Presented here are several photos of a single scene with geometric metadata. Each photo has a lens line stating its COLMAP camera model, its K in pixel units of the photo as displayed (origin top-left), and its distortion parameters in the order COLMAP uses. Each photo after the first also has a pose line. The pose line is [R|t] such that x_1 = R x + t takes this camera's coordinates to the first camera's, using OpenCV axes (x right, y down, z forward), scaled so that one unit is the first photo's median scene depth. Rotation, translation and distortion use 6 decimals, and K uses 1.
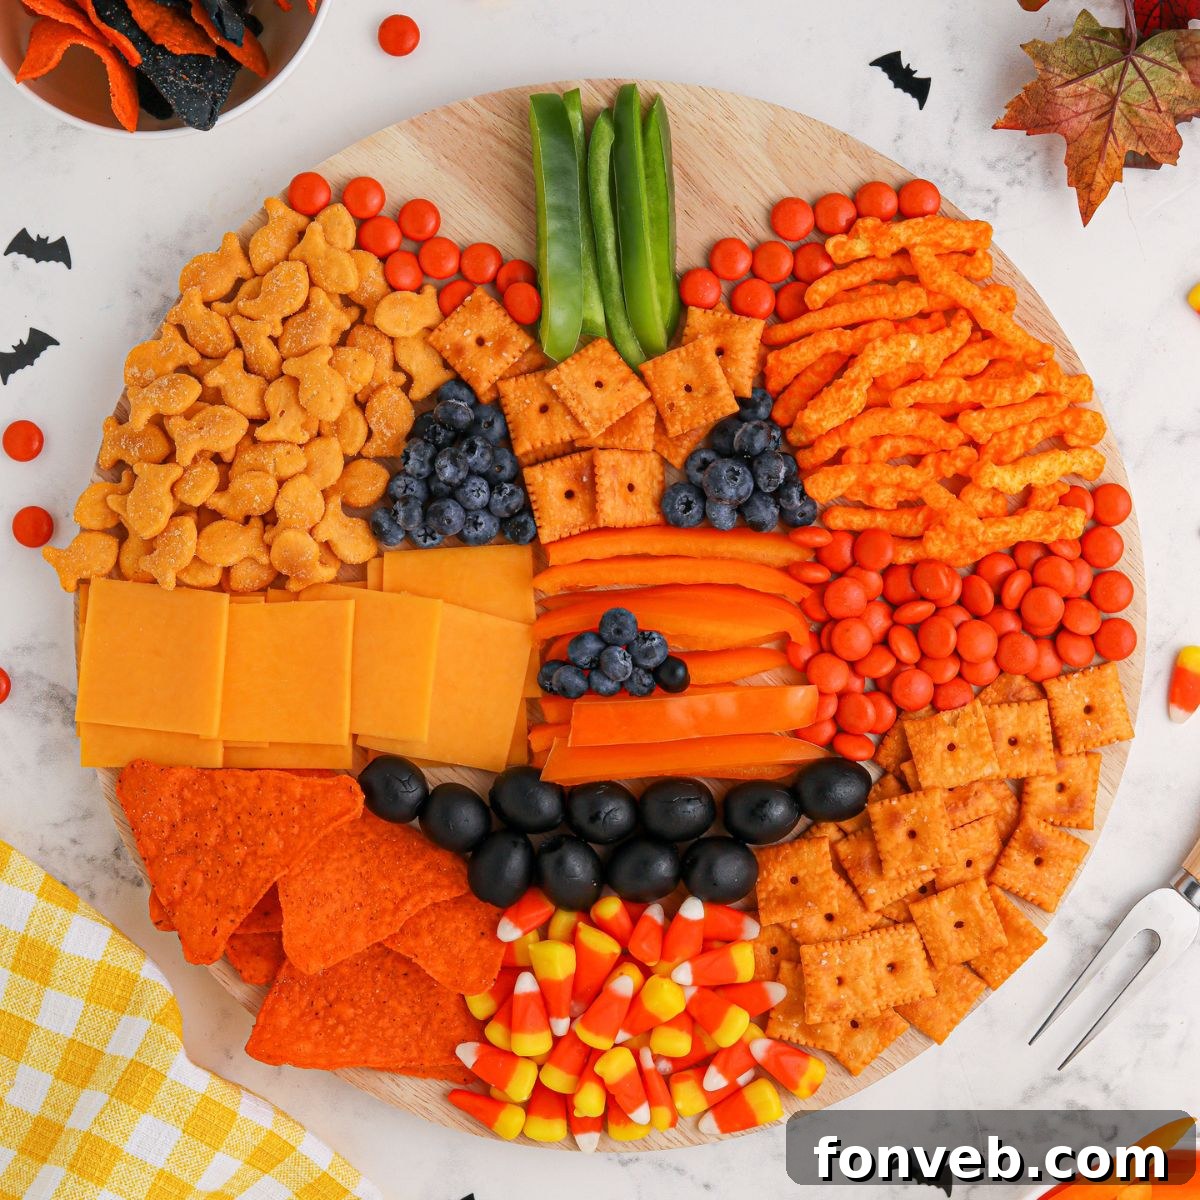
lens RADIAL K [[2787.6, 0, 597.1], [0, 2787.6, 610.0], [0, 0, 1]] dist [-0.129388, 0.000000]
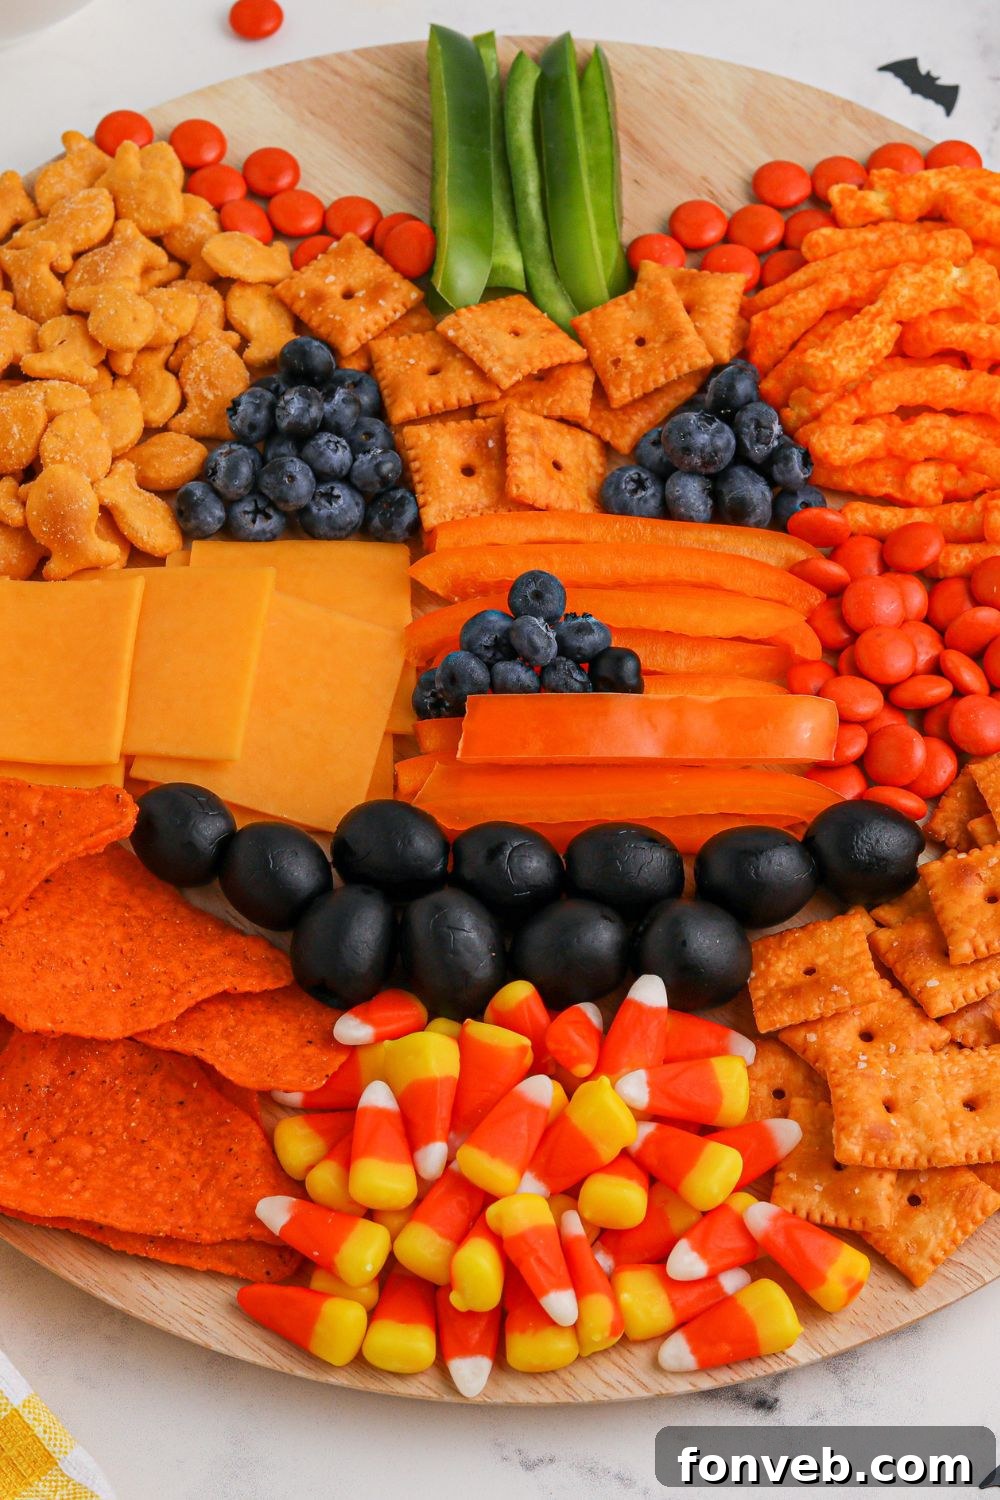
lens RADIAL K [[3596.5, 0, 515.6], [0, 3596.5, 691.8], [0, 0, 1]] dist [-0.135708, 0.000000]
pose [[0.999511, 0.028845, 0.012108, -0.007295], [-0.017361, 0.833421, -0.552366, 0.494632], [-0.026024, 0.551886, 0.833514, 0.289644]]
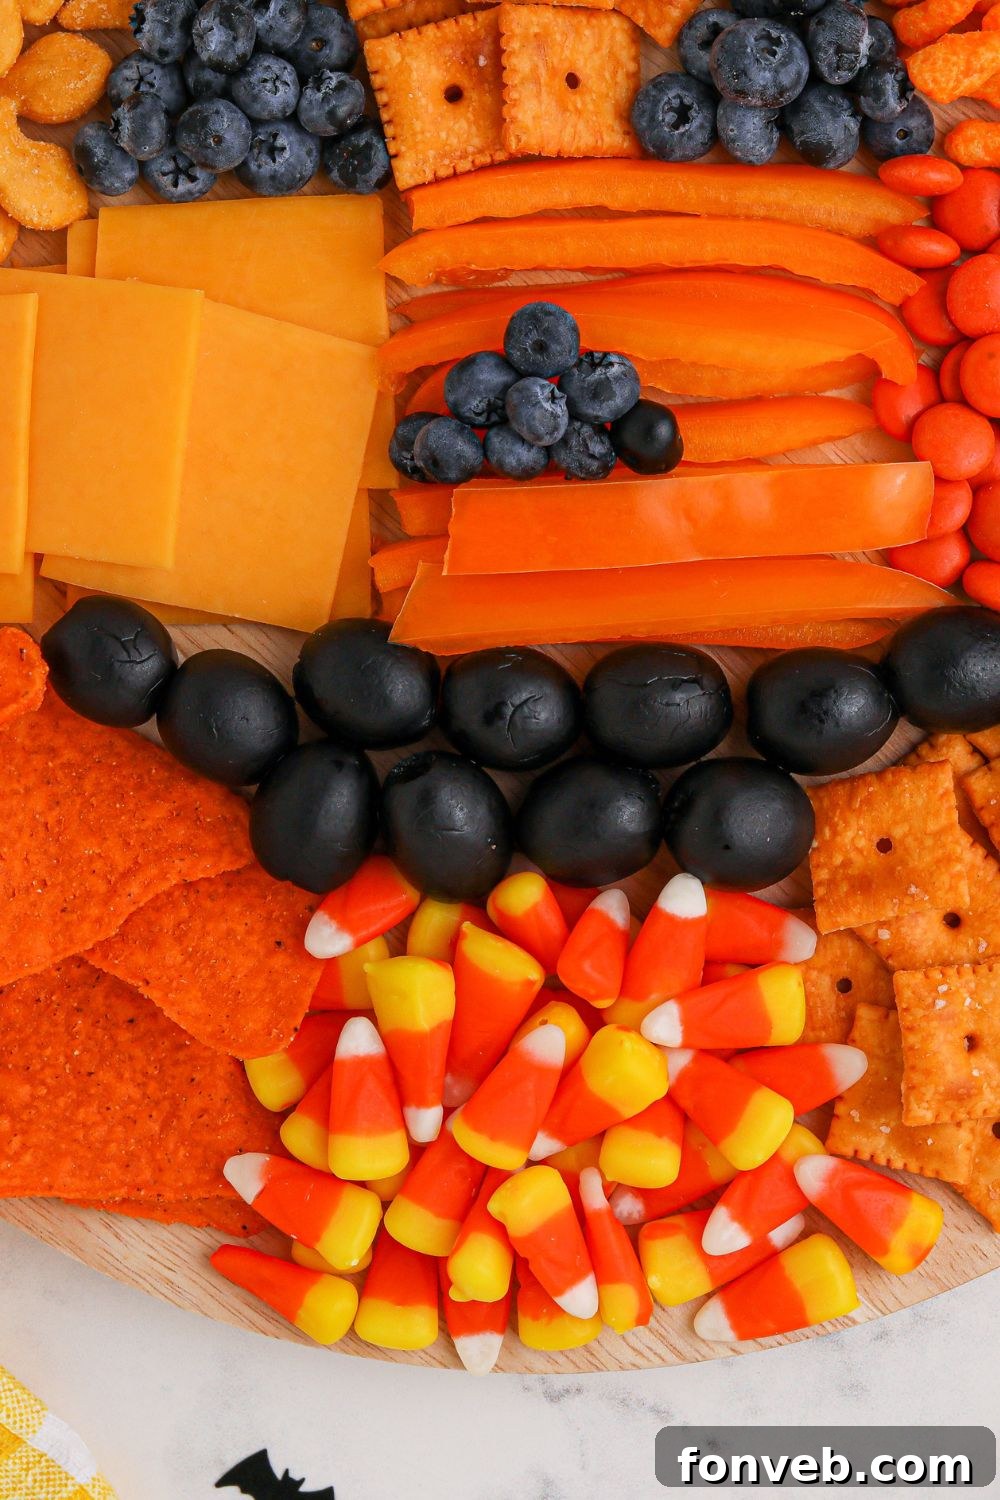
lens RADIAL K [[3596.5, 0, 502.7], [0, 3596.5, 741.6], [0, 0, 1]] dist [-0.135708, 0.000000]
pose [[0.998571, 0.009676, -0.052562, 0.035307], [-0.009789, 0.999950, -0.001886, 0.080023], [0.052541, 0.002398, 0.998616, 0.336766]]
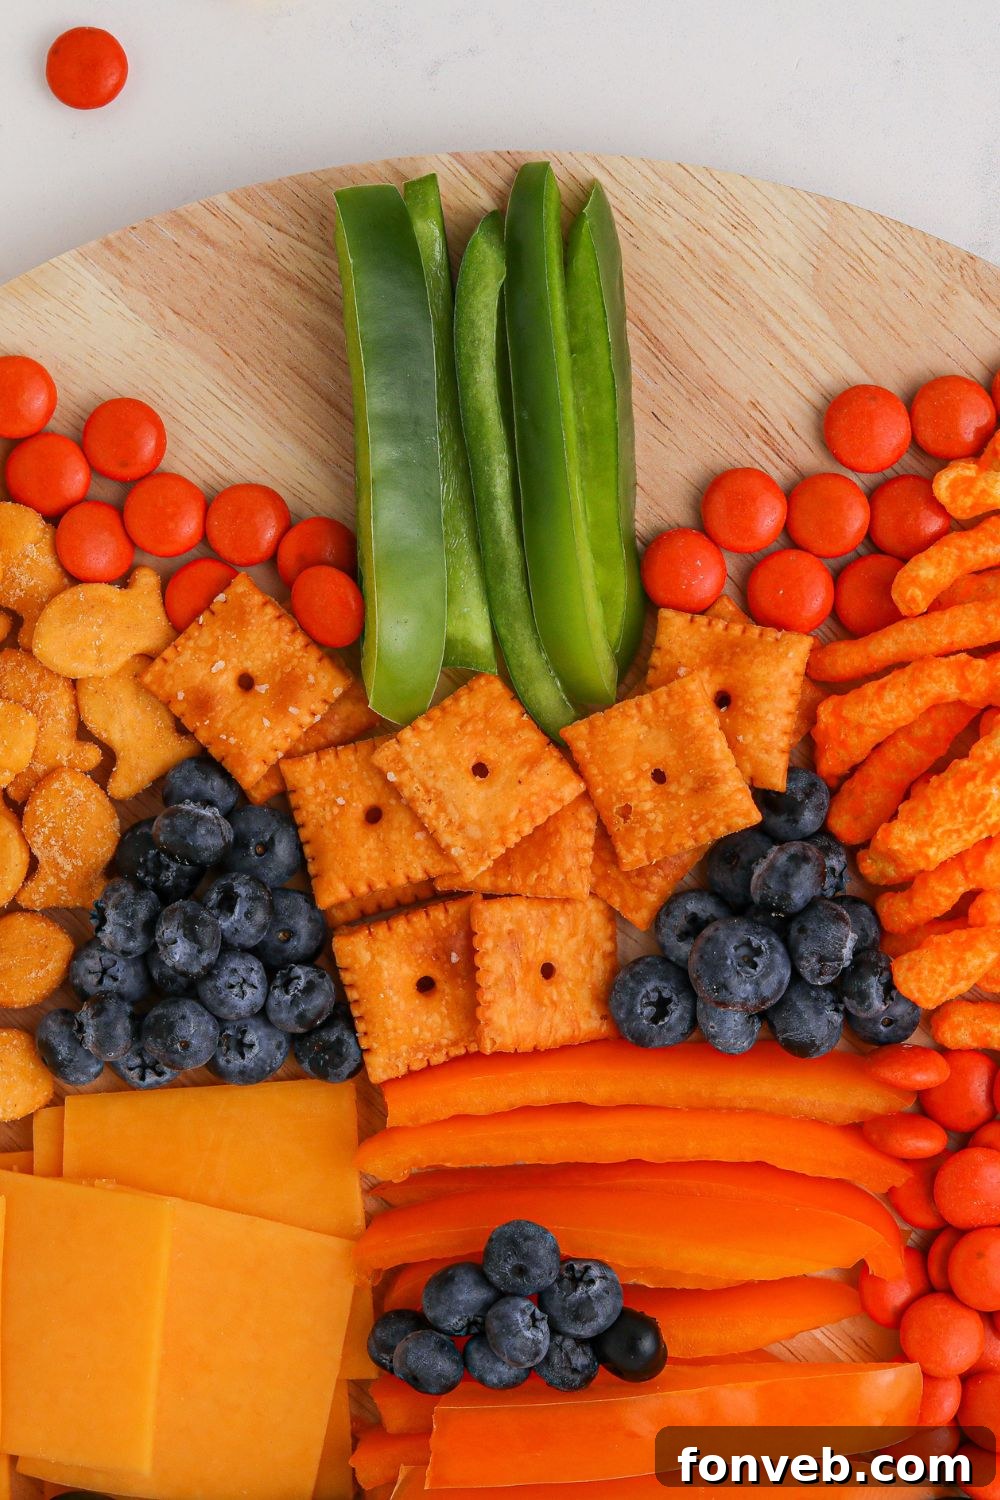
lens RADIAL K [[3596.5, 0, 511.6], [0, 3596.5, 753.9], [0, 0, 1]] dist [-0.135708, 0.000000]
pose [[0.998865, -0.008355, -0.046894, 0.036353], [0.009584, 0.999615, 0.026044, -0.100061], [0.046659, -0.026463, 0.998560, 0.353662]]
